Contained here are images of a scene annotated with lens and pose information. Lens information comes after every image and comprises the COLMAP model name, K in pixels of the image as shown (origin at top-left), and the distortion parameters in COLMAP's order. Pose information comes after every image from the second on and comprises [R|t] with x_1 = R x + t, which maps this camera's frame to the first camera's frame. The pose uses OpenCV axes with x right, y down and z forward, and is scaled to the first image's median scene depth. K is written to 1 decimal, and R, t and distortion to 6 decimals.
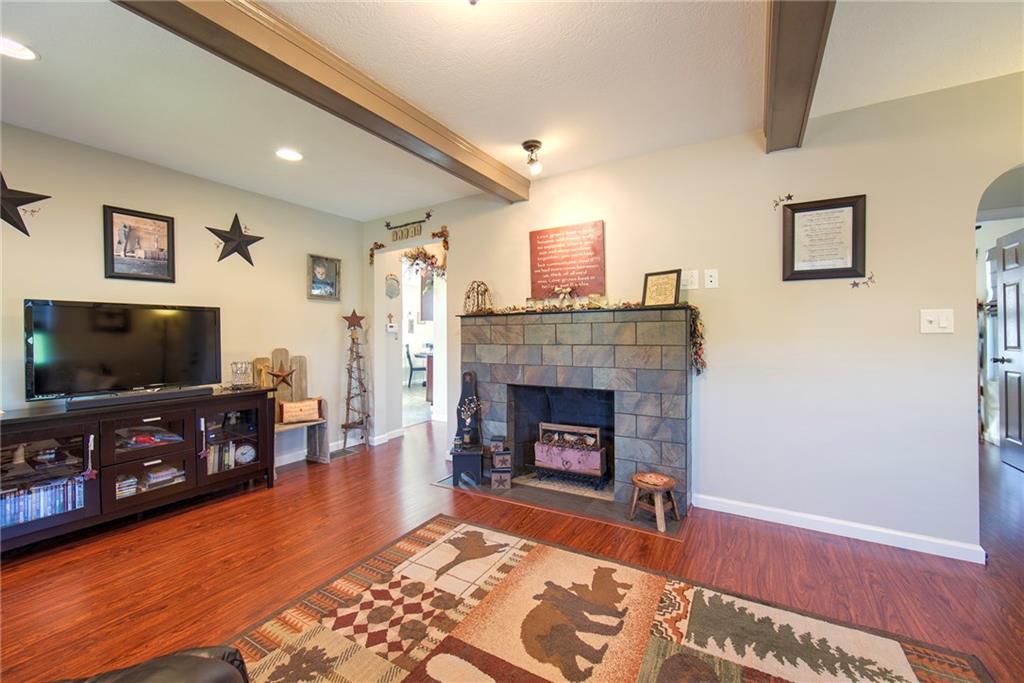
lens RADIAL K [[404.9, 0, 506.5], [0, 404.9, 335.8], [0, 0, 1]] dist [-0.011779, 0.001124]
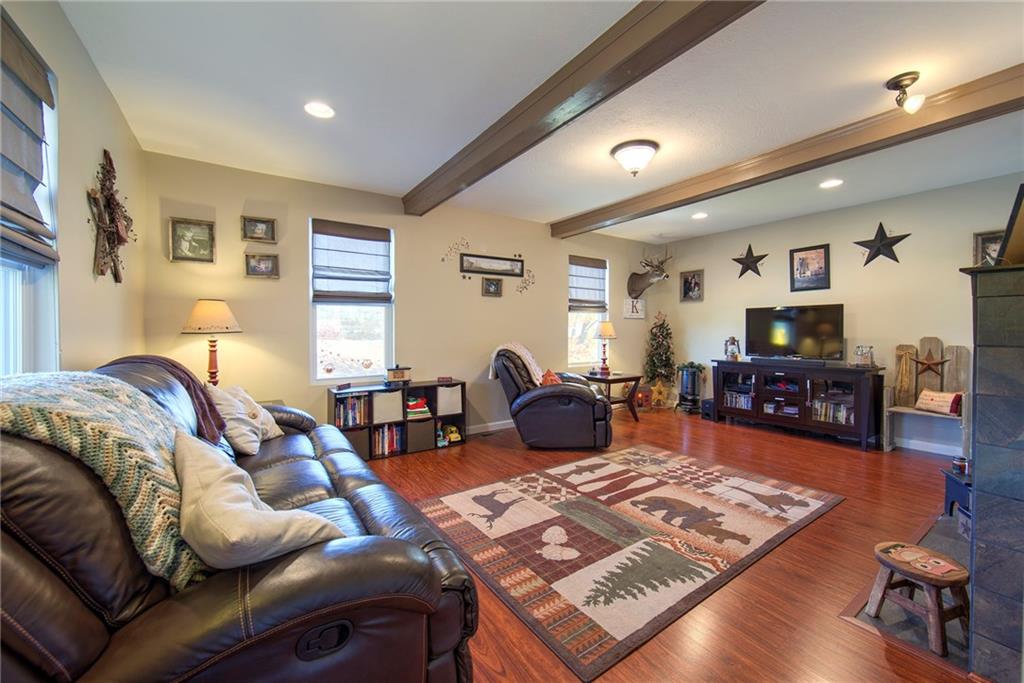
lens RADIAL K [[404.9, 0, 521.8], [0, 404.9, 325.4], [0, 0, 1]] dist [-0.011779, 0.001124]
pose [[-0.401571, 0.000616, -0.915828, 1.586551], [0.004259, 0.999990, -0.001194, -0.003197], [0.915818, -0.004380, -0.401570, 0.944485]]
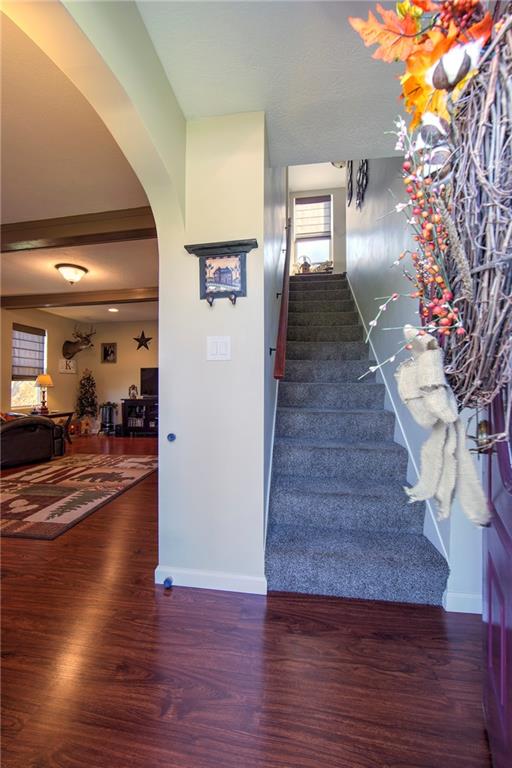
lens RADIAL K [[303.7, 0, 248.7], [0, 303.7, 382.3], [0, 0, 1]] dist [-0.011779, 0.001124]
pose [[0.397268, 0.000377, -0.917702, 2.194725], [0.004076, 0.999989, 0.002175, 0.045093], [0.917693, -0.004604, 0.397262, 0.987697]]
